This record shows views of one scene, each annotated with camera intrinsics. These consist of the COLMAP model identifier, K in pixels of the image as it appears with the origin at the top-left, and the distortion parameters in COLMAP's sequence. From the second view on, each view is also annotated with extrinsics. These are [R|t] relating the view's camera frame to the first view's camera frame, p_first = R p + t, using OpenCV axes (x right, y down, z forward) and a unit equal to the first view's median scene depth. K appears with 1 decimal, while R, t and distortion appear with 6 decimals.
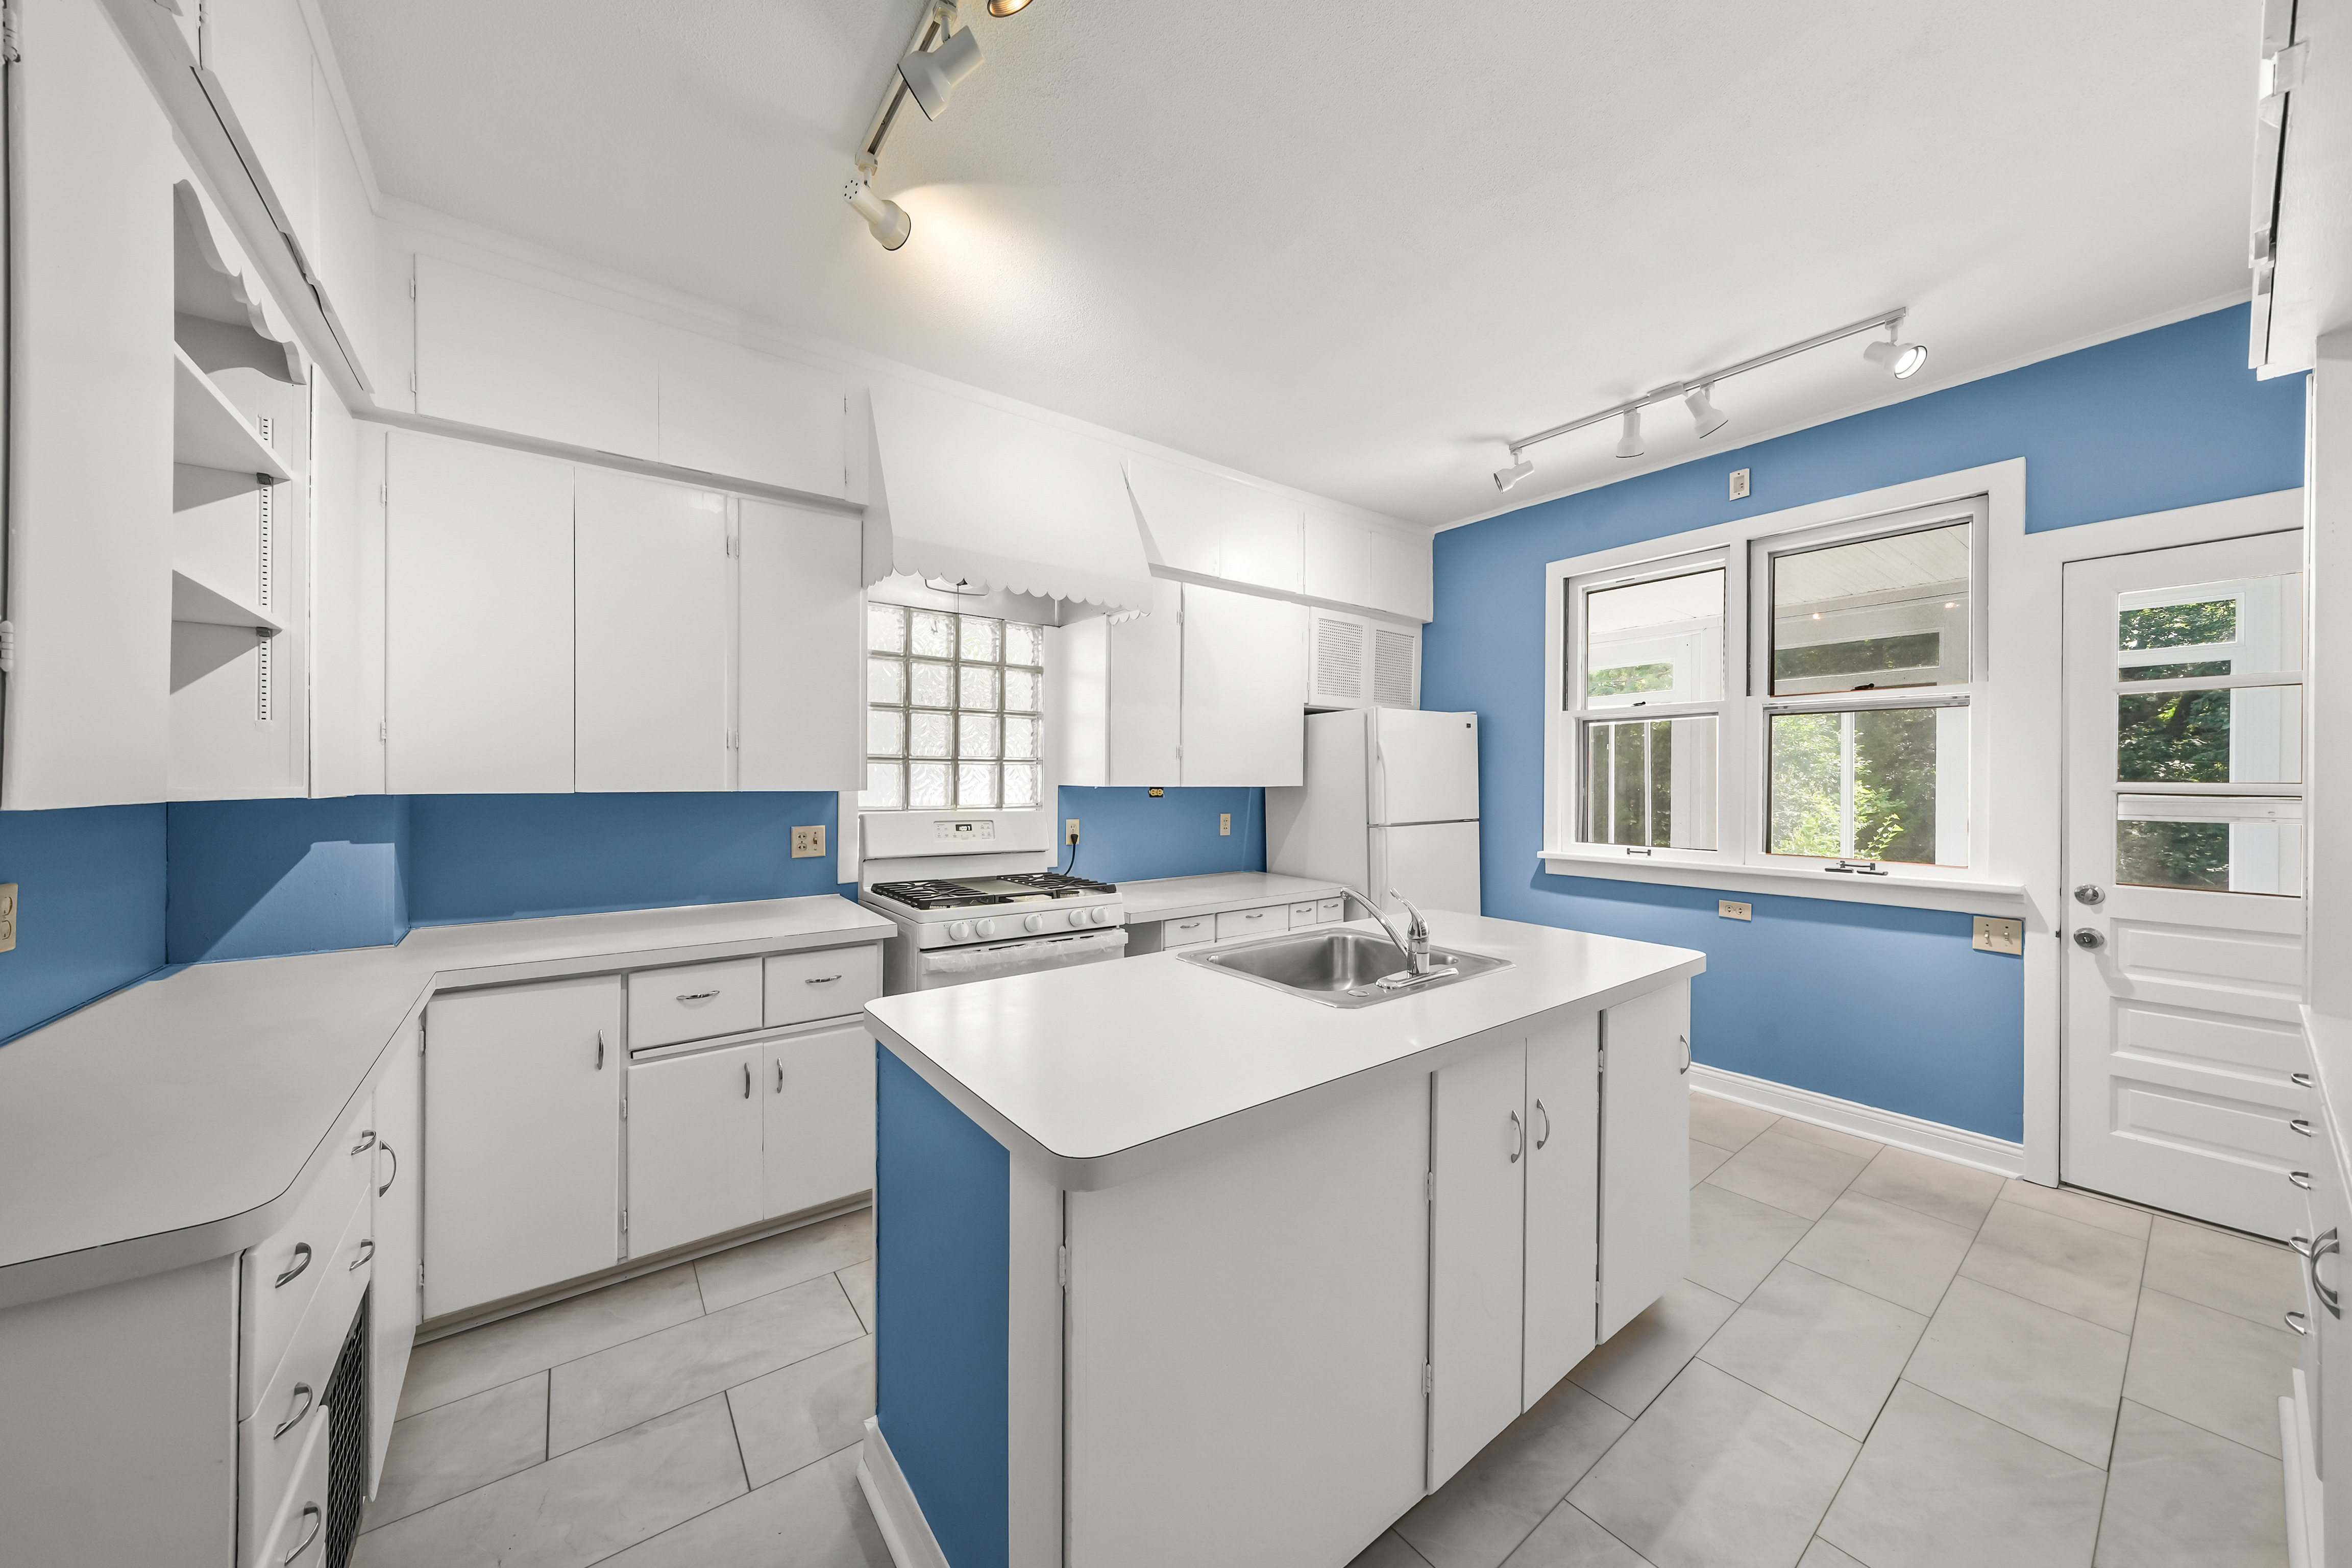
lens RADIAL K [[800.4, 0, 1175.3], [0, 800.4, 769.9], [0, 0, 1]] dist [0.002616, 0.000065]
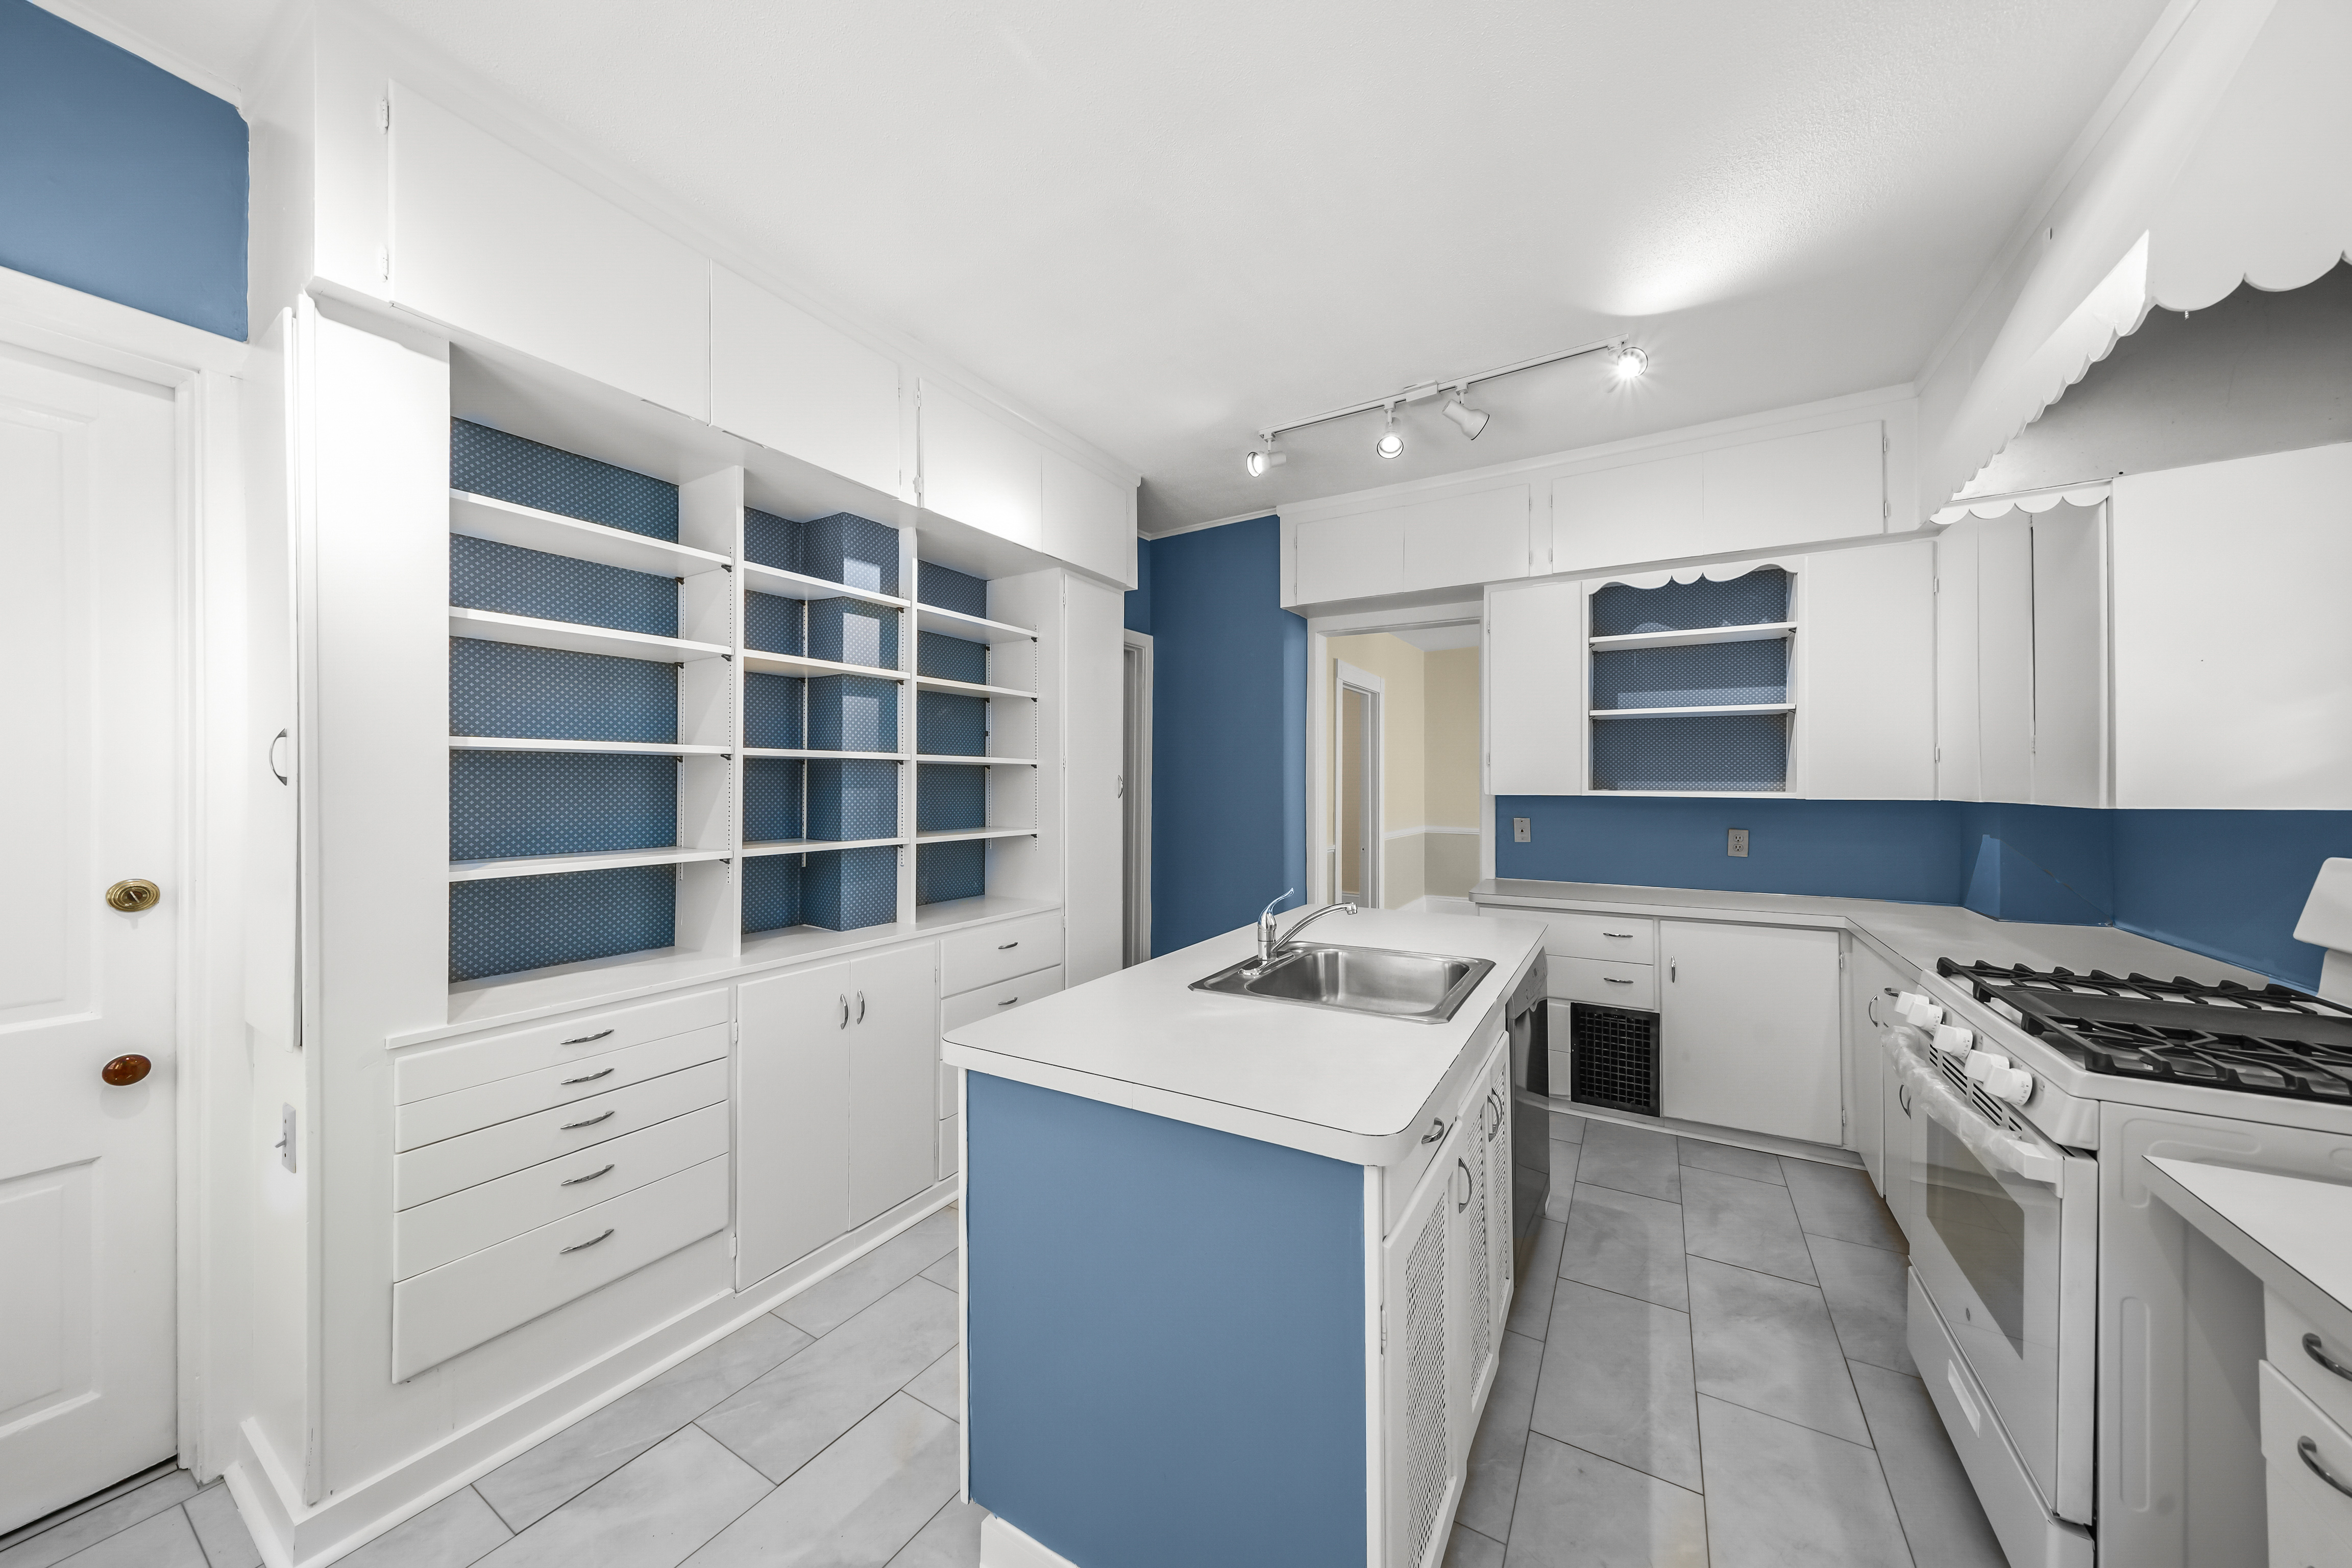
lens RADIAL K [[800.4, 0, 1162.4], [0, 800.4, 781.6], [0, 0, 1]] dist [0.002616, 0.000065]
pose [[-0.933096, -0.001107, -0.359624, 0.543645], [0.003958, 0.999903, -0.013348, 0.008569], [0.359604, -0.013878, -0.933002, 1.292287]]
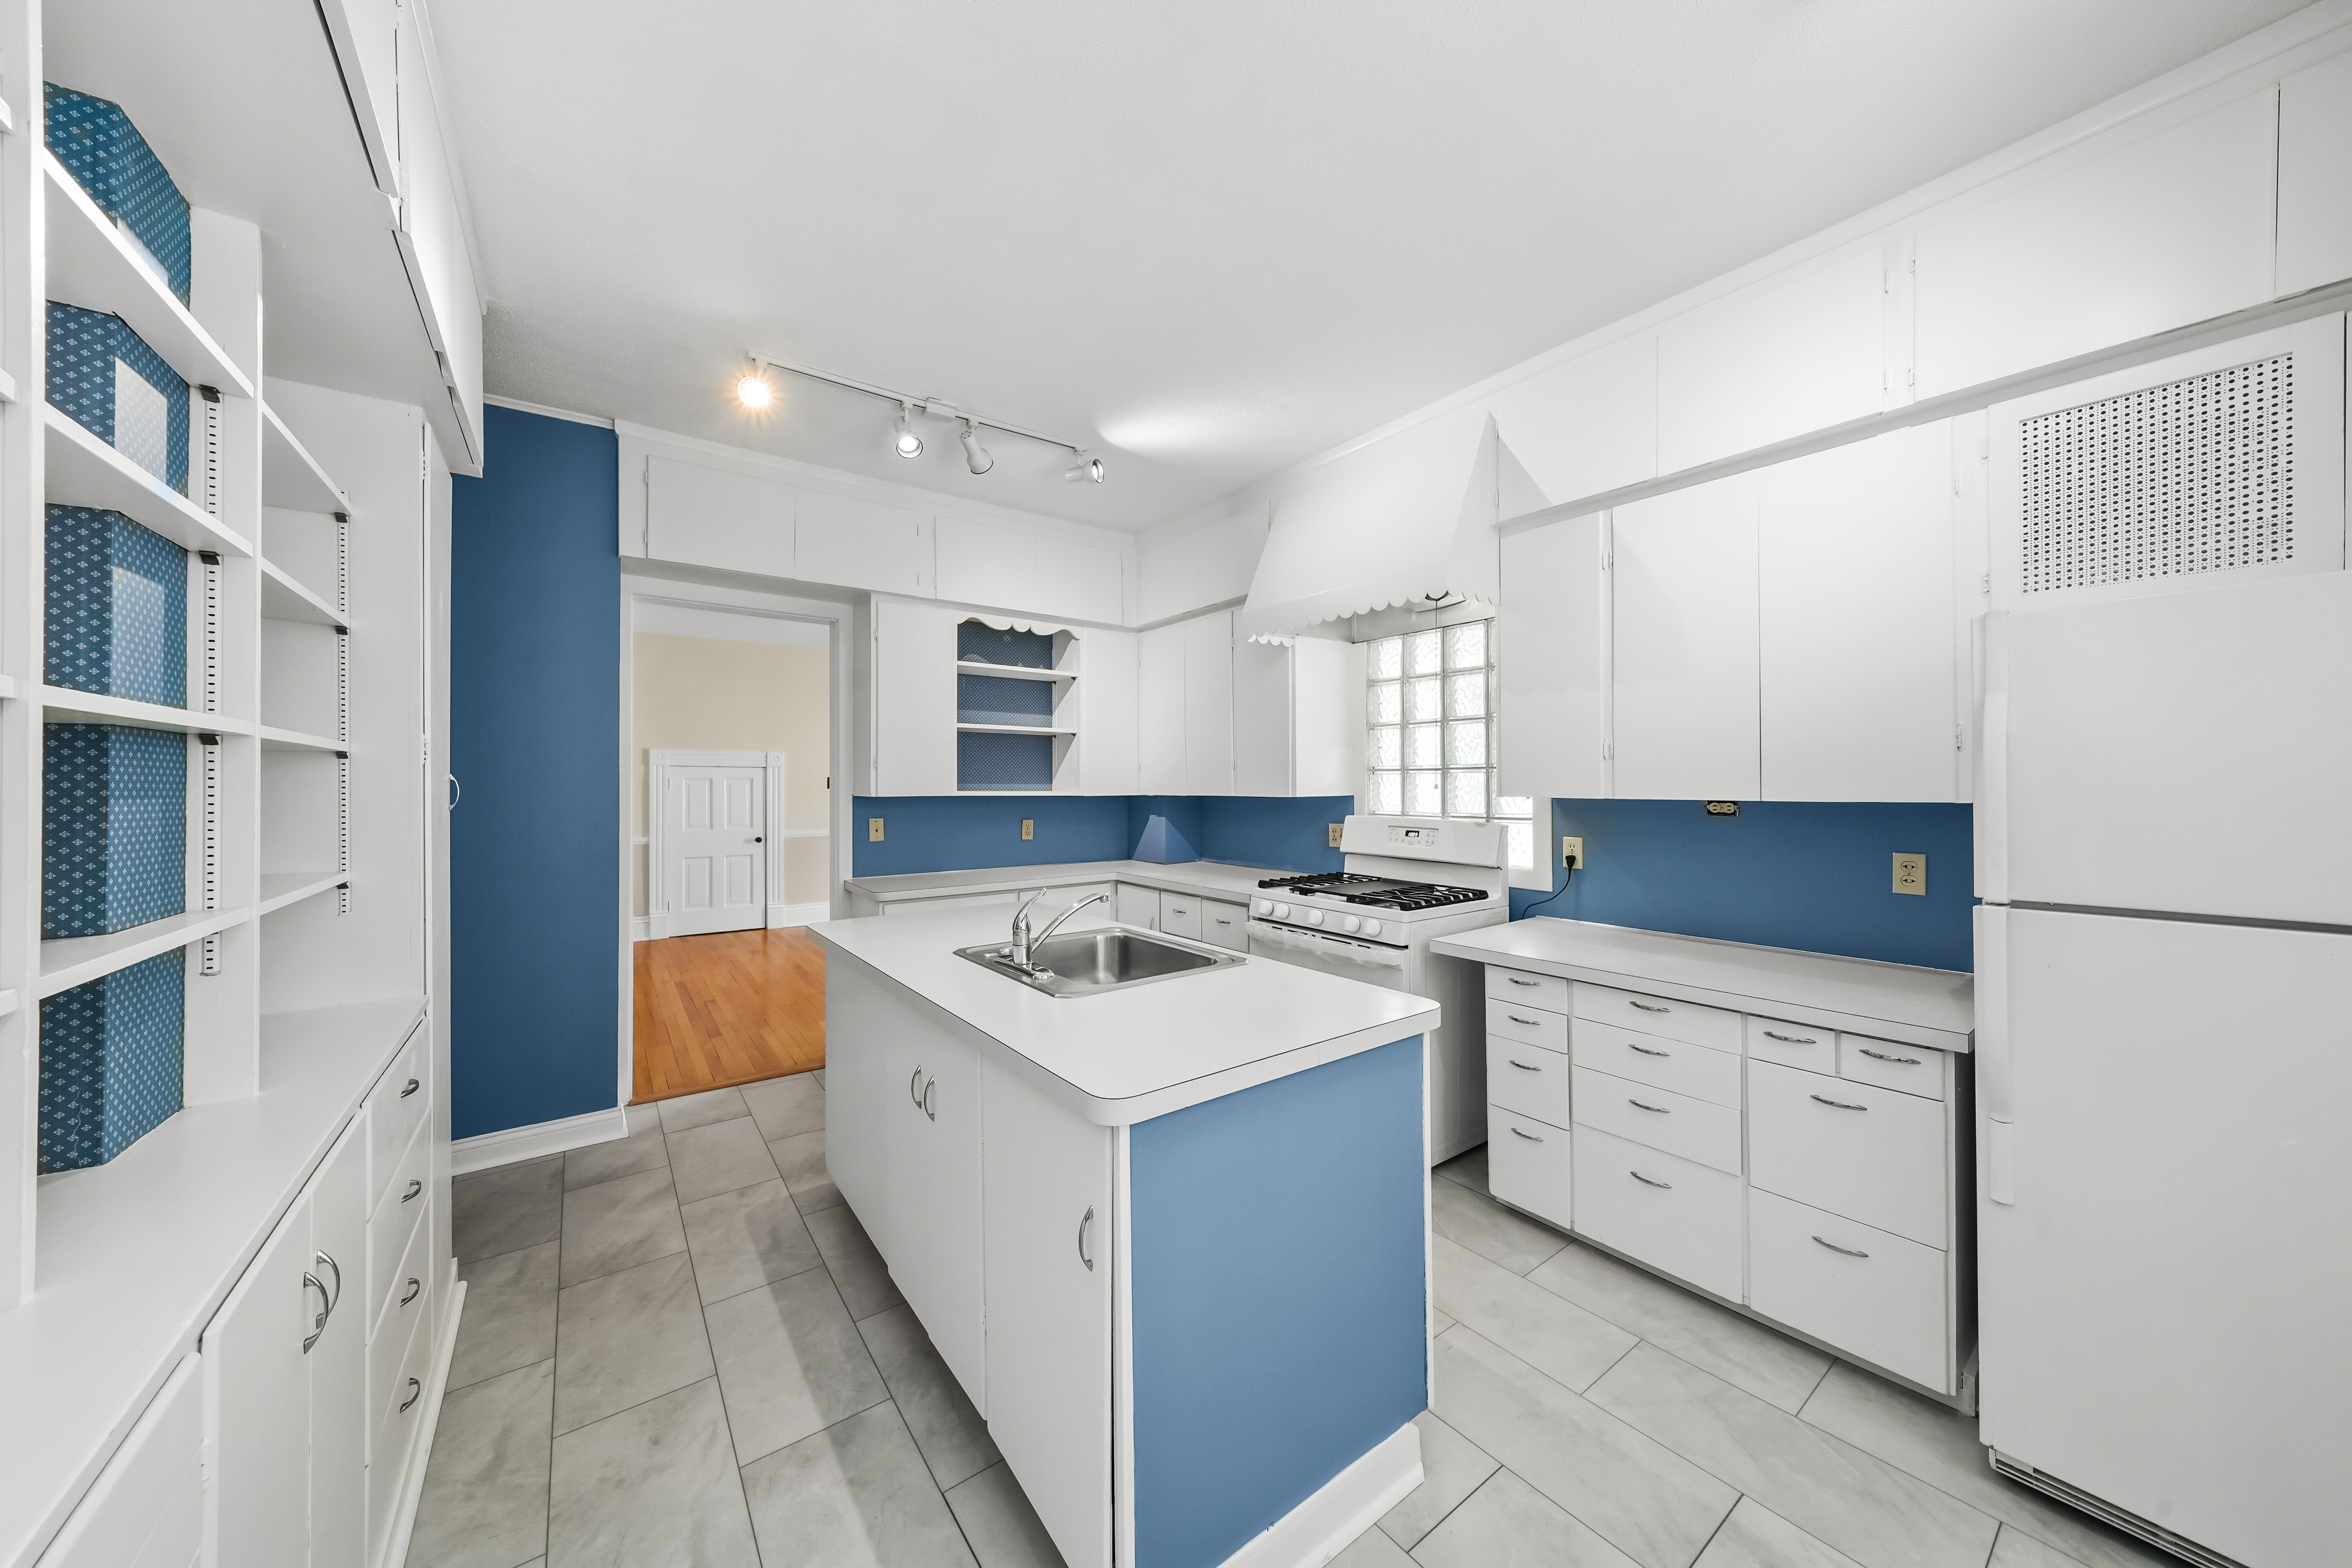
lens RADIAL K [[800.4, 0, 1170.8], [0, 800.4, 783.4], [0, 0, 1]] dist [0.002616, 0.000065]
pose [[-0.014030, -0.001729, -0.999900, 0.914644], [0.015318, 0.999881, -0.001944, 0.002906], [0.999784, -0.015344, -0.014002, 0.791213]]
